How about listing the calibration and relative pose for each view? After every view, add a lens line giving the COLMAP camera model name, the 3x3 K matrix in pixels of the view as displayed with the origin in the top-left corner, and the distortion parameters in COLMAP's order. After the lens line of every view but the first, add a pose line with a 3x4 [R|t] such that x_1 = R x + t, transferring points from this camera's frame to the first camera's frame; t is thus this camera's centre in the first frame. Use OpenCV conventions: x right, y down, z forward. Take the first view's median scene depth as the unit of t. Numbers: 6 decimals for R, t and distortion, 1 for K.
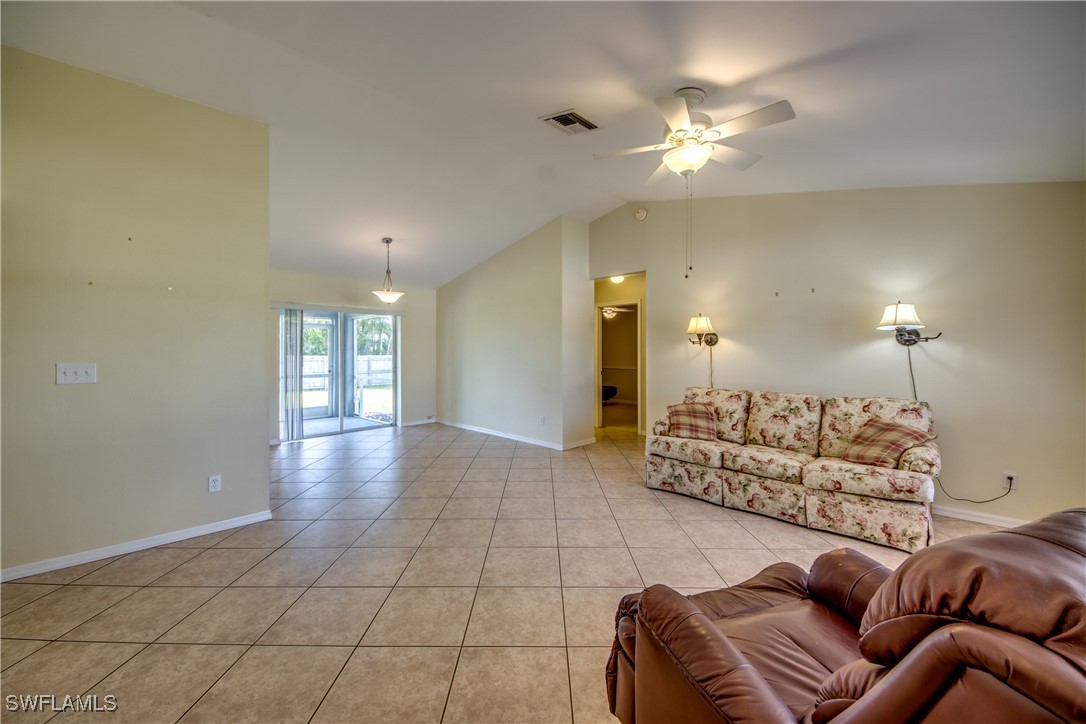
lens RADIAL K [[398.3, 0, 543.0], [0, 398.3, 362.0], [0, 0, 1]] dist [-0.002406, -0.000178]
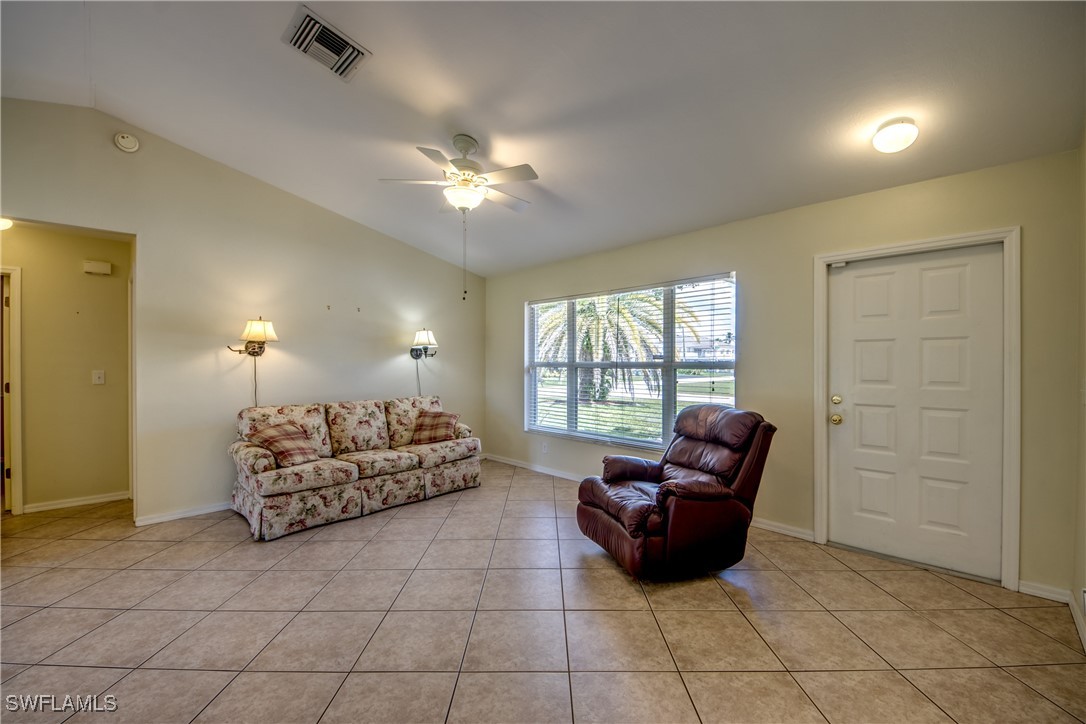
lens RADIAL K [[422.6, 0, 546.4], [0, 422.6, 361.9], [0, 0, 1]] dist [0.015709, -0.014428]
pose [[0.000963, 0.001972, 0.999998, -0.582708], [0.020217, 0.999794, -0.001991, -0.017742], [-0.999795, 0.020219, 0.000923, 0.483020]]
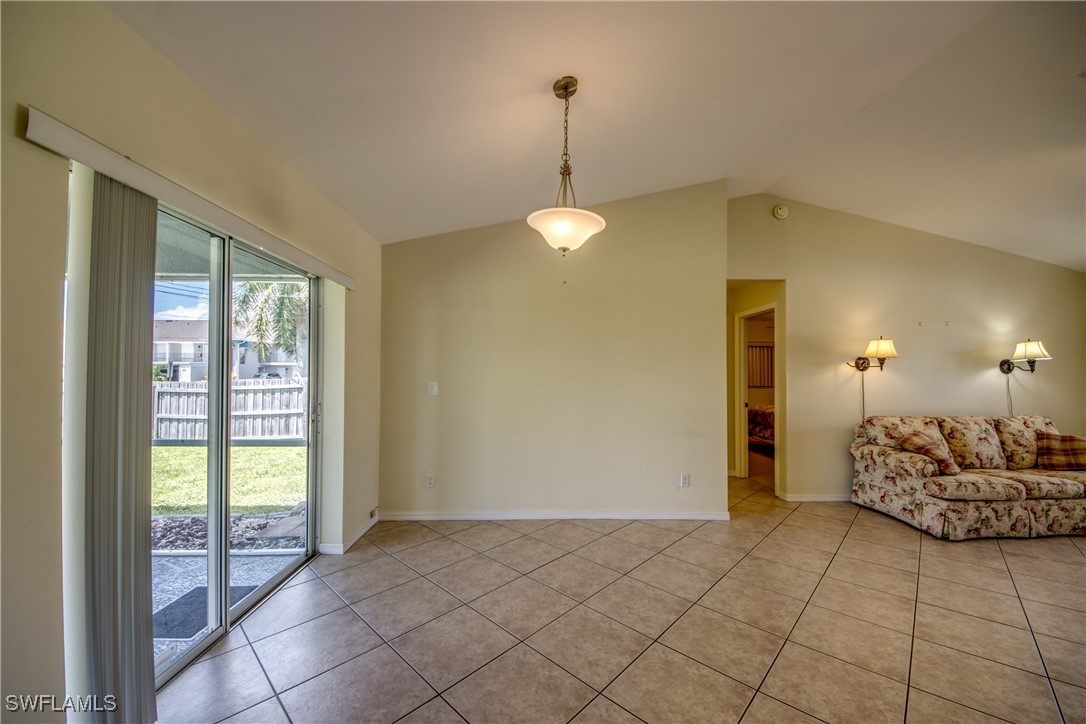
lens RADIAL K [[422.6, 0, 546.4], [0, 422.6, 361.9], [0, 0, 1]] dist [0.015709, -0.014428]
pose [[0.695428, 0.022136, 0.718254, -1.026314], [0.011382, 0.999061, -0.041811, -0.034498], [-0.718505, 0.037252, 0.694523, 1.038942]]
